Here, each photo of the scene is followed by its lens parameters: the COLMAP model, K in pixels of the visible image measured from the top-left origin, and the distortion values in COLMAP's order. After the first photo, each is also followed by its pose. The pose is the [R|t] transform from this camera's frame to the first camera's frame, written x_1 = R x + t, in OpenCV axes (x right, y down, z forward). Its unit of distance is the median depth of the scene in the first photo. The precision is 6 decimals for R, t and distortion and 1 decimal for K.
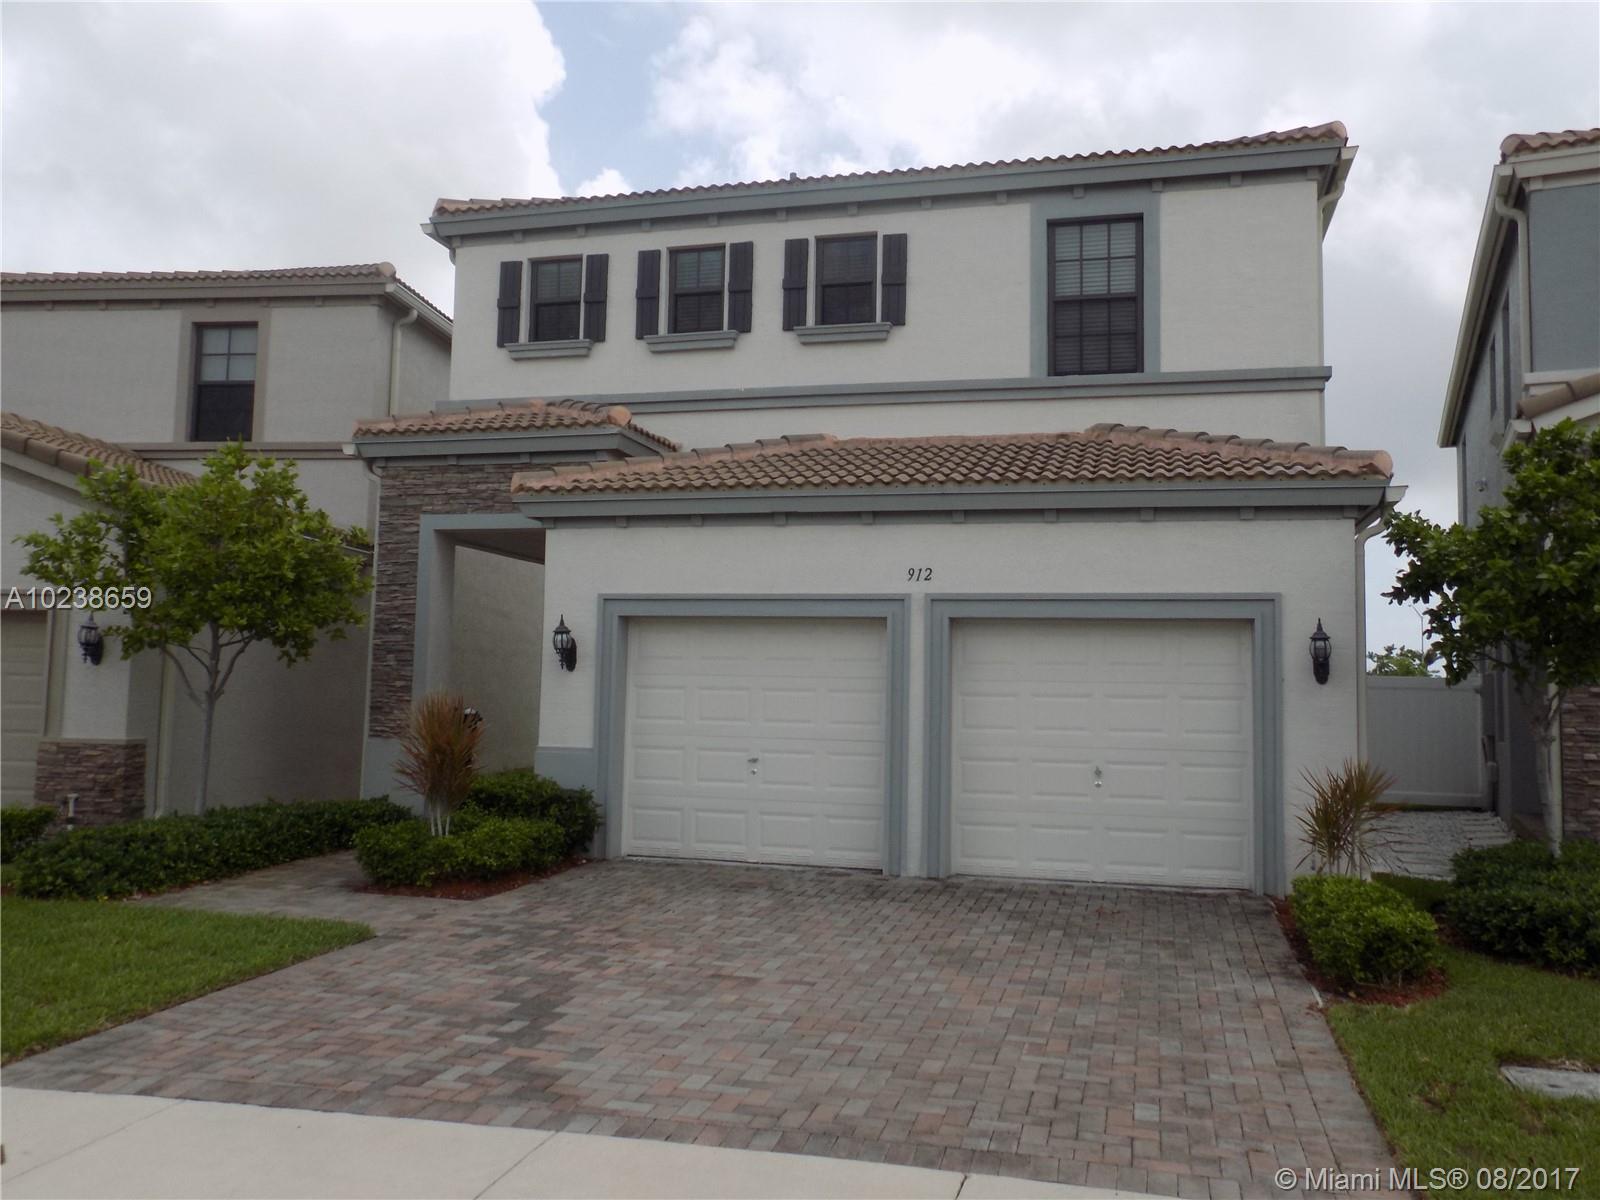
lens RADIAL K [[1292.6, 0, 800.0], [0, 1292.6, 600.0], [0, 0, 1]] dist [0.007354, 0.006738]
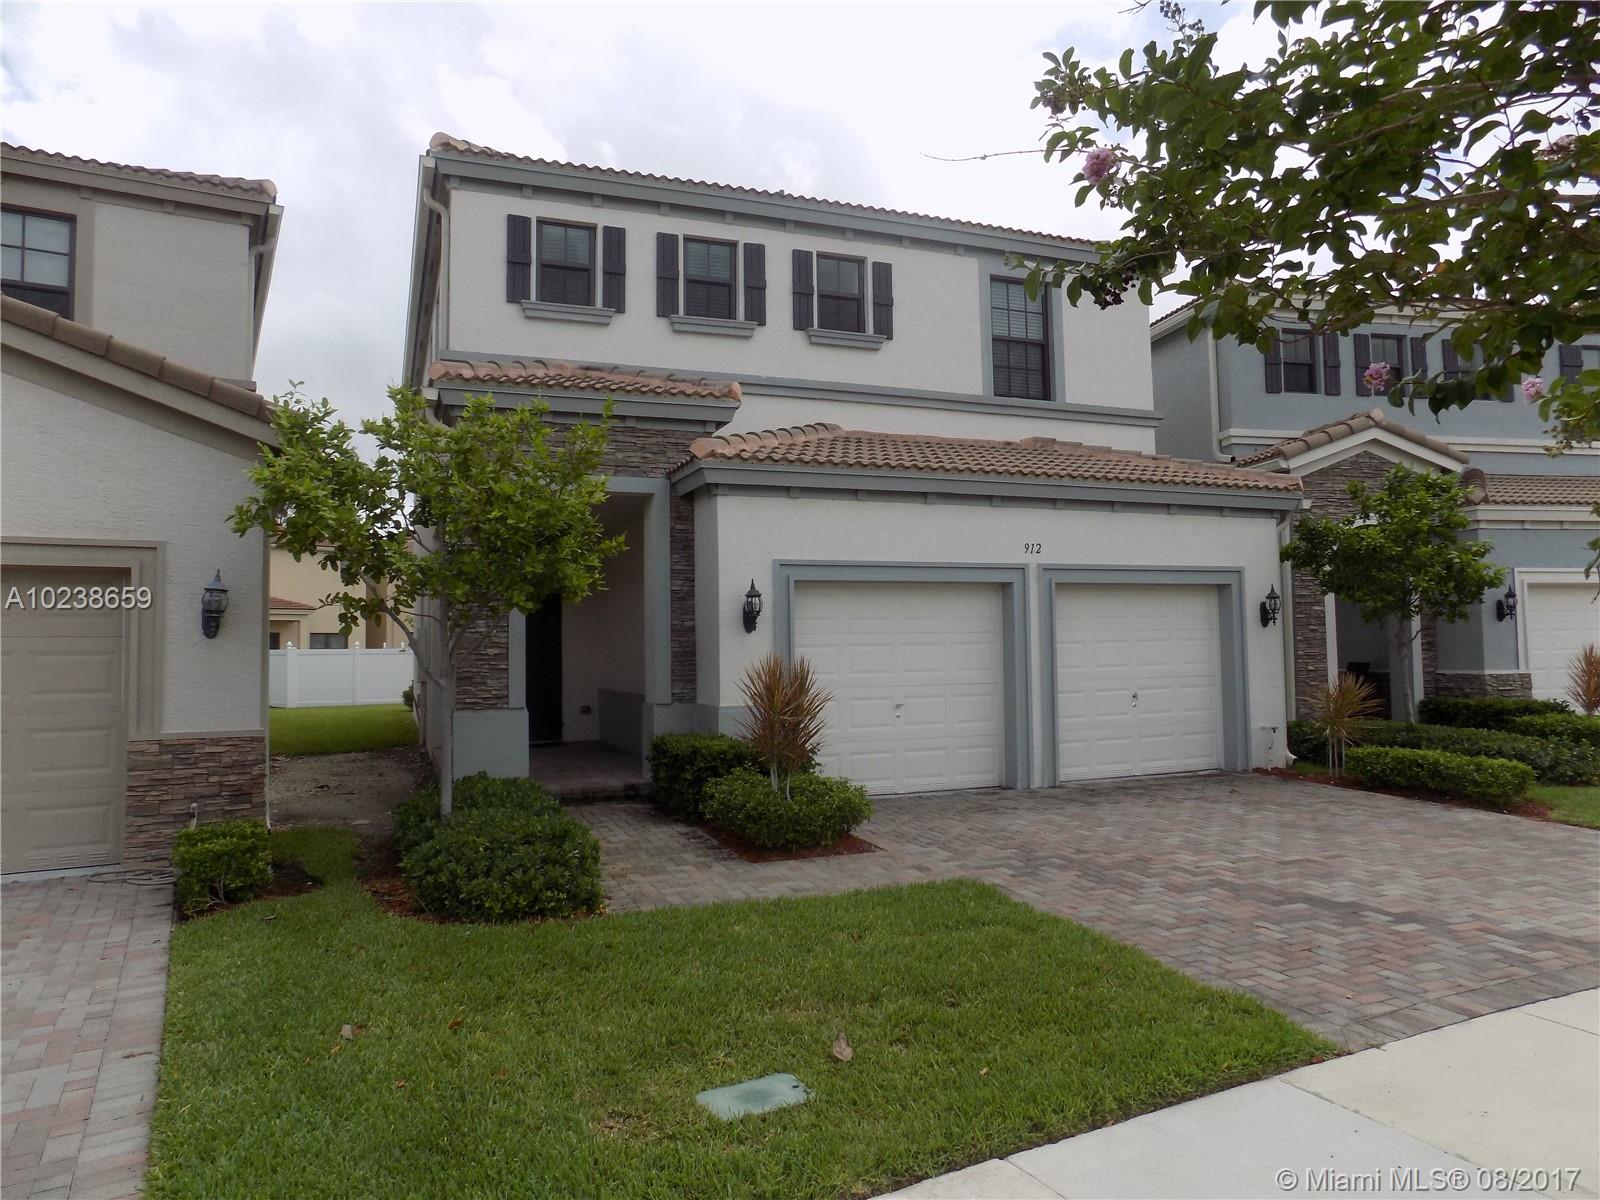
lens RADIAL K [[1073.5, 0, 800.0], [0, 1073.5, 600.0], [0, 0, 1]] dist [-0.052384, 0.069946]
pose [[0.807689, -0.005629, 0.589582, -0.590758], [-0.010919, 0.999640, 0.024502, 0.006192], [-0.589508, -0.026228, 0.807337, 0.246484]]
